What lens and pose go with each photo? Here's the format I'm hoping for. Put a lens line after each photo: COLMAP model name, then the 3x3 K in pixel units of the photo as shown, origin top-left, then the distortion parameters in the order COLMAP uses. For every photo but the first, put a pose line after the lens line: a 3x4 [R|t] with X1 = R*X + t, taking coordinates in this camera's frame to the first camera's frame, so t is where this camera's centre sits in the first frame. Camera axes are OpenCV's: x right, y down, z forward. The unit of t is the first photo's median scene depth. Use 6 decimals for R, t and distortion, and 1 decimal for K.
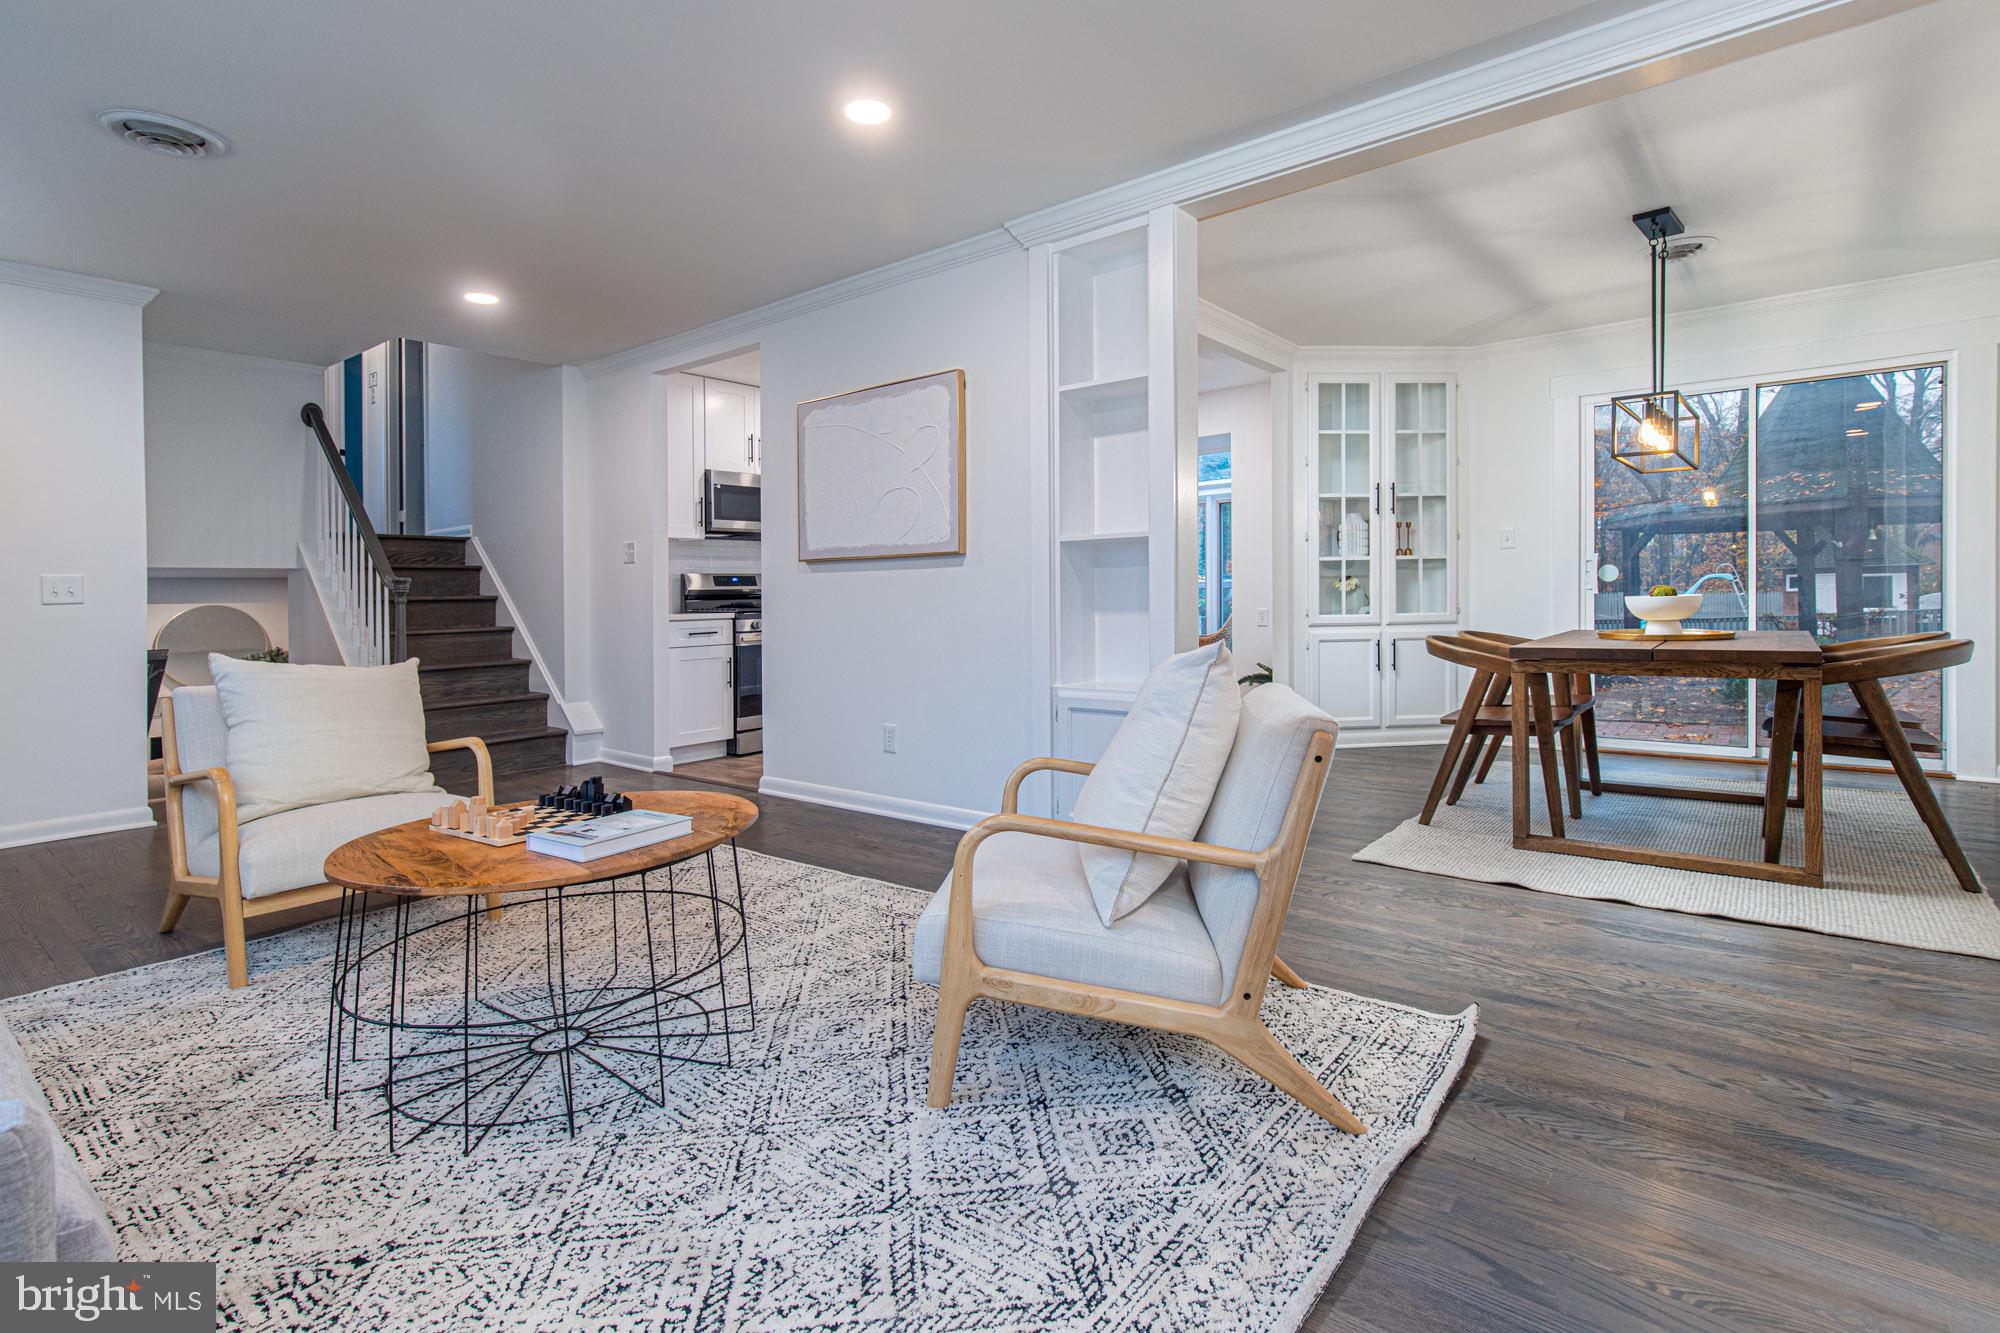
lens RADIAL K [[960.8, 0, 1010.4], [0, 960.8, 590.7], [0, 0, 1]] dist [0.004999, 0.000787]
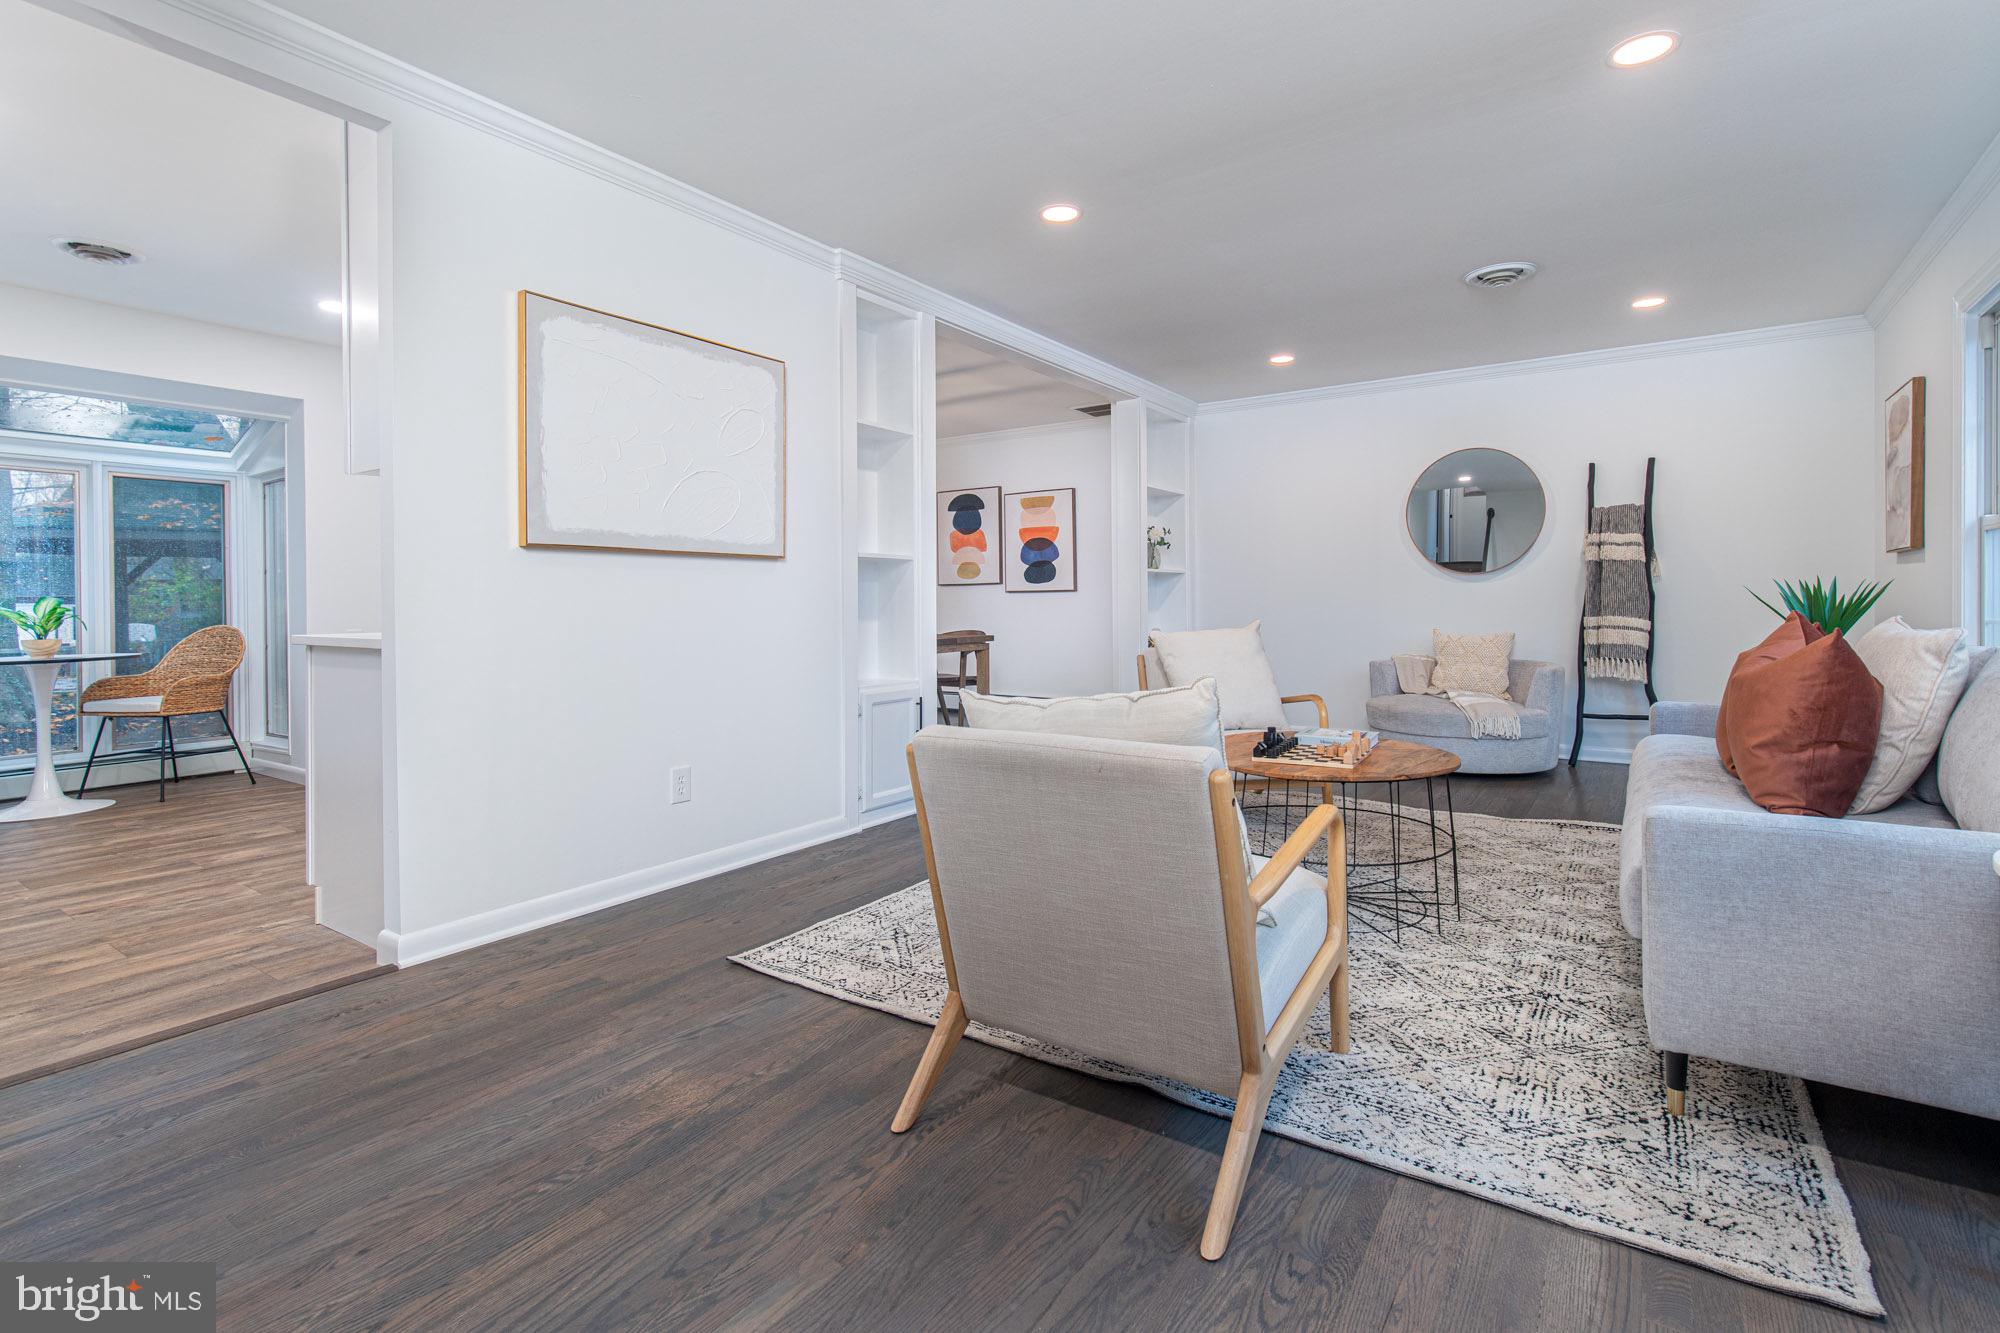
lens RADIAL K [[923.0, 0, 1060.4], [0, 923.0, 609.5], [0, 0, 1]] dist [0.000821, 0.000136]
pose [[-0.112382, 0.011493, 0.993599, -1.730568], [0.004427, 0.999929, -0.011065, 0.040206], [-0.993655, 0.003155, -0.112425, 1.475202]]
